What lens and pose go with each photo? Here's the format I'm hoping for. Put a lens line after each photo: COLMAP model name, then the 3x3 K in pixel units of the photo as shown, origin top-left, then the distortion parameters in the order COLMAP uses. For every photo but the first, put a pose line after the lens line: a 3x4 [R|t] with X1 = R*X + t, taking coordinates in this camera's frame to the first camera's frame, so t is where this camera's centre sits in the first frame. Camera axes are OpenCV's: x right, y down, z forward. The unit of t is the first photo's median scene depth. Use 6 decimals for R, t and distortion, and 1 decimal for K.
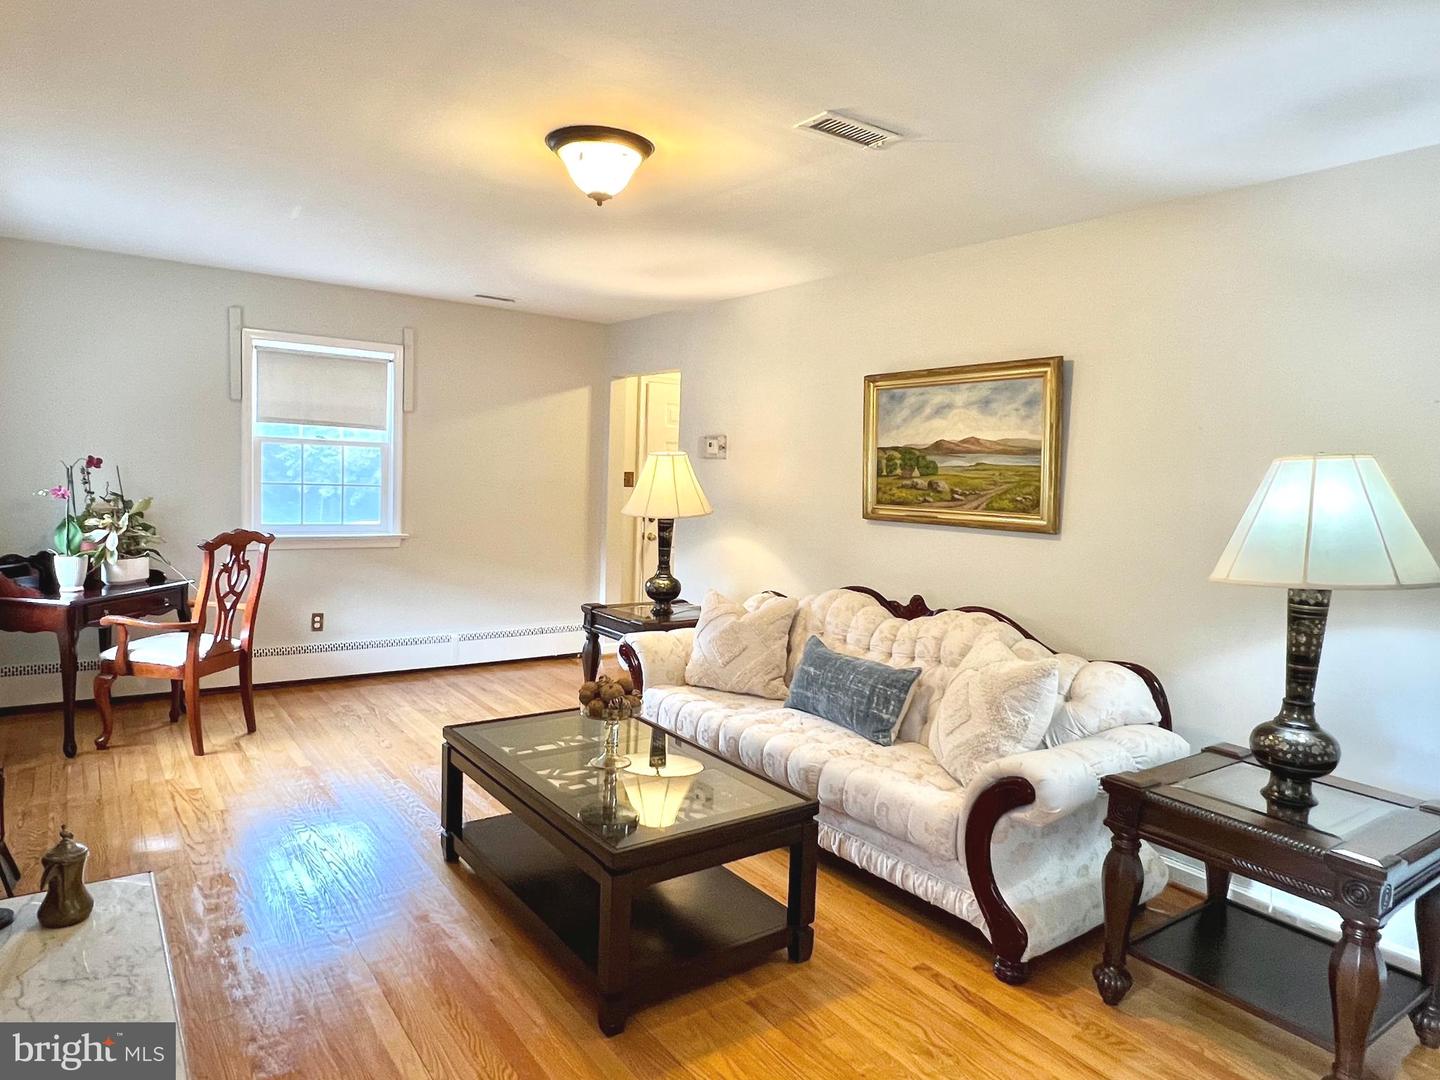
lens RADIAL K [[902.4, 0, 727.4], [0, 902.4, 540.8], [0, 0, 1]] dist [-0.000650, 0.000290]
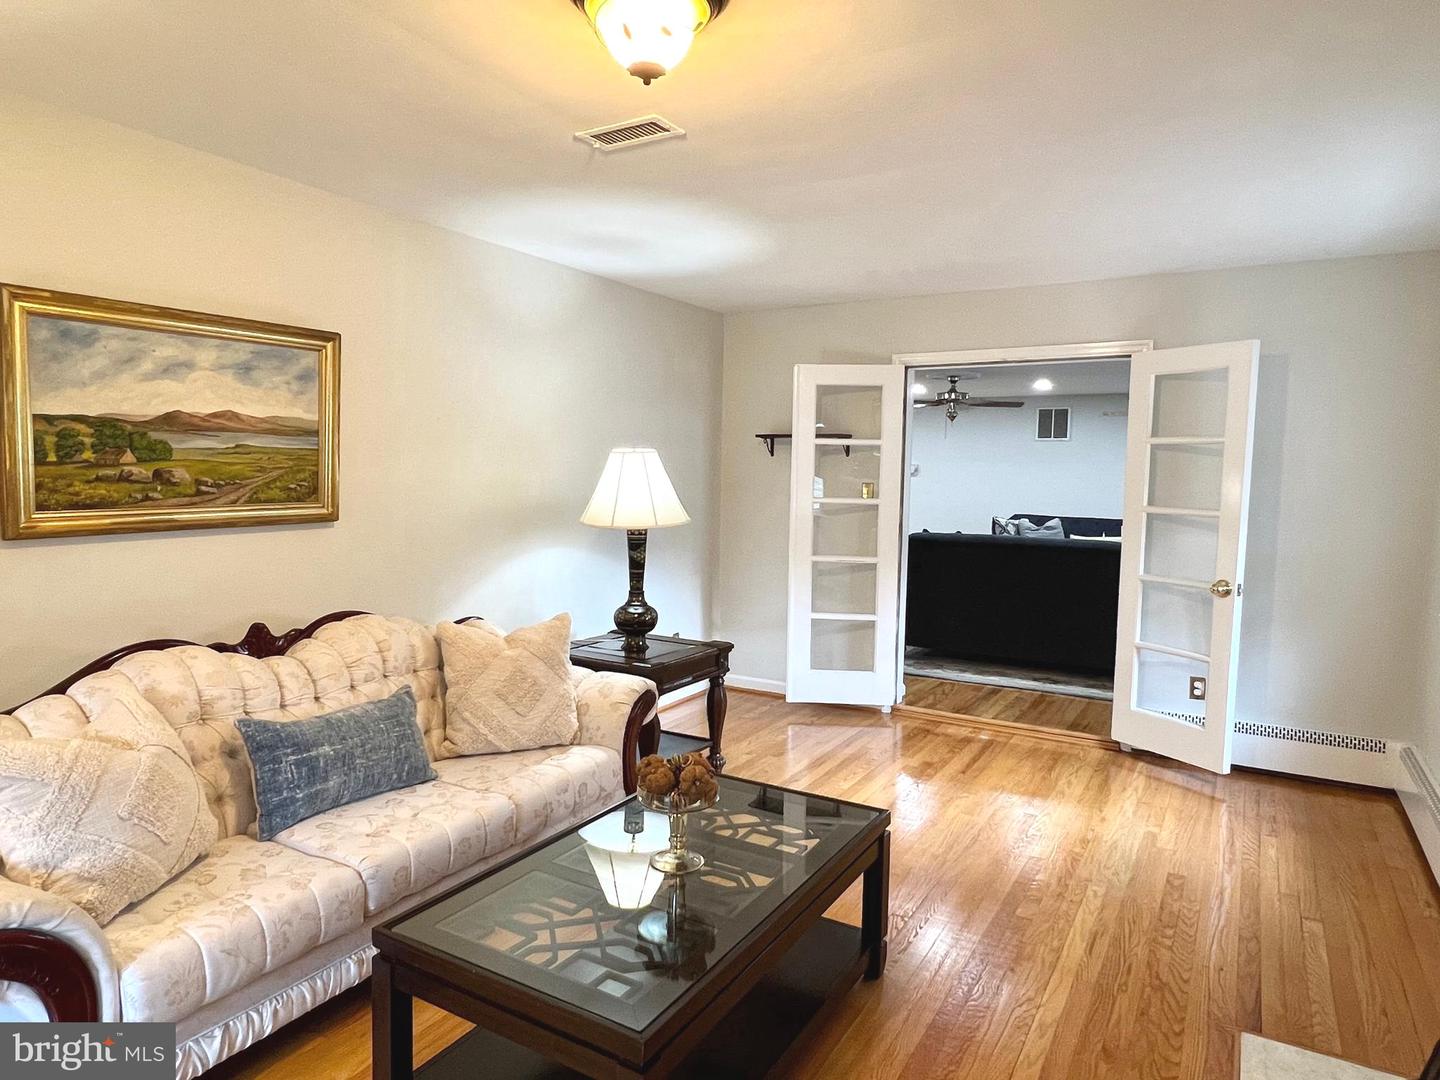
lens RADIAL K [[902.4, 0, 727.4], [0, 902.4, 540.8], [0, 0, 1]] dist [-0.000650, 0.000290]
pose [[-0.384781, -0.113816, 0.915964, -0.621647], [0.044305, 0.988947, 0.141497, -0.096352], [-0.921944, 0.095027, -0.375485, 0.917902]]
